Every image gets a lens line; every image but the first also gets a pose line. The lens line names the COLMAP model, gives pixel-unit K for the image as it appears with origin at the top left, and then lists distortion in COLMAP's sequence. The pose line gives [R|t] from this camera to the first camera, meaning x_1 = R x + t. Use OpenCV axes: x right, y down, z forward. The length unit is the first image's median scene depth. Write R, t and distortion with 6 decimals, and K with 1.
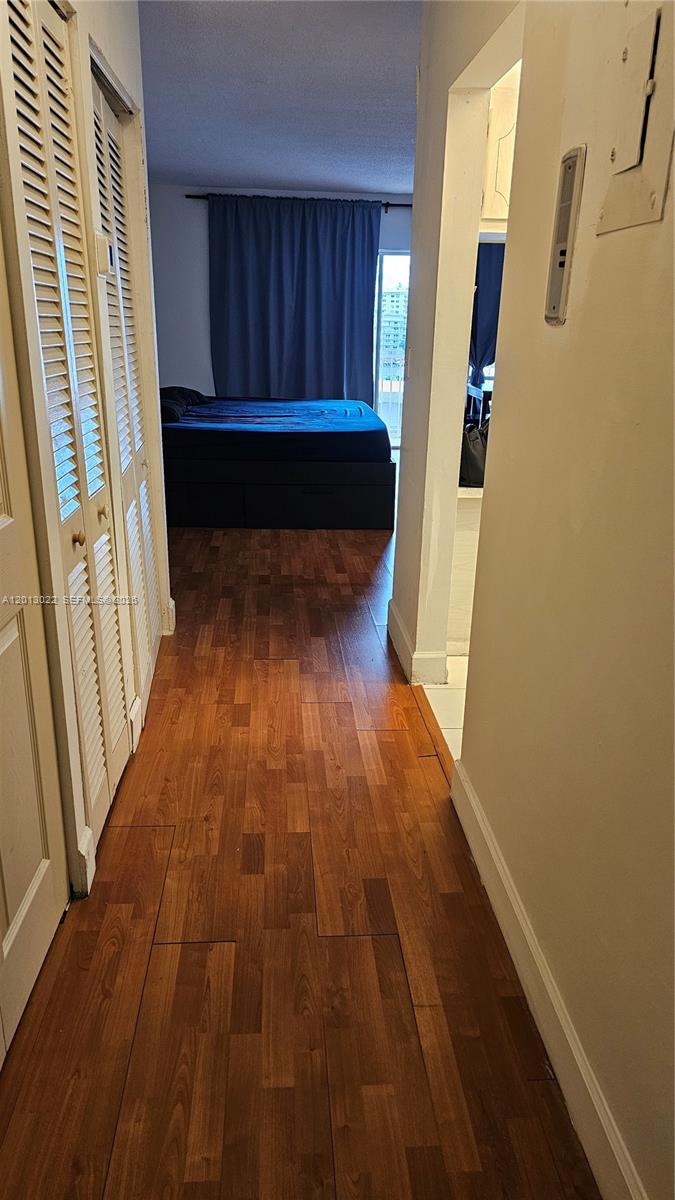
lens RADIAL K [[798.0, 0, 332.2], [0, 798.0, 594.8], [0, 0, 1]] dist [0.000656, -0.015731]
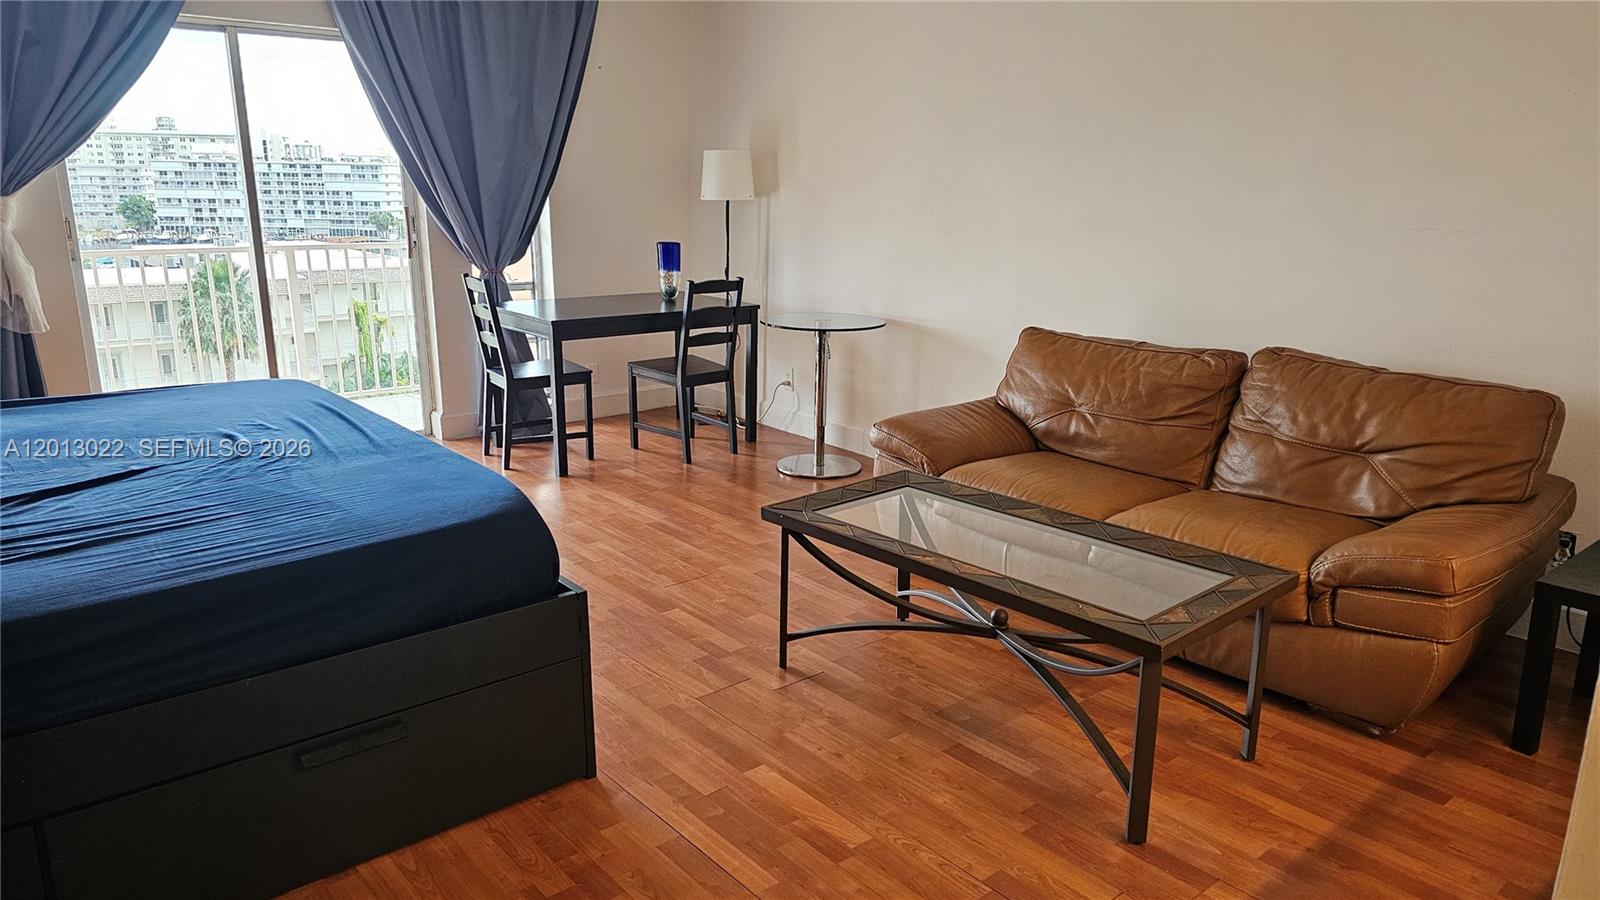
lens RADIAL K [[1064.0, 0, 797.9], [0, 1064.0, 448.6], [0, 0, 1]] dist [0.000656, -0.015731]
pose [[0.801790, -0.155900, 0.576912, -0.196017], [0.199610, 0.979794, -0.012647, -0.417936], [-0.563283, 0.125298, 0.816708, 1.210579]]
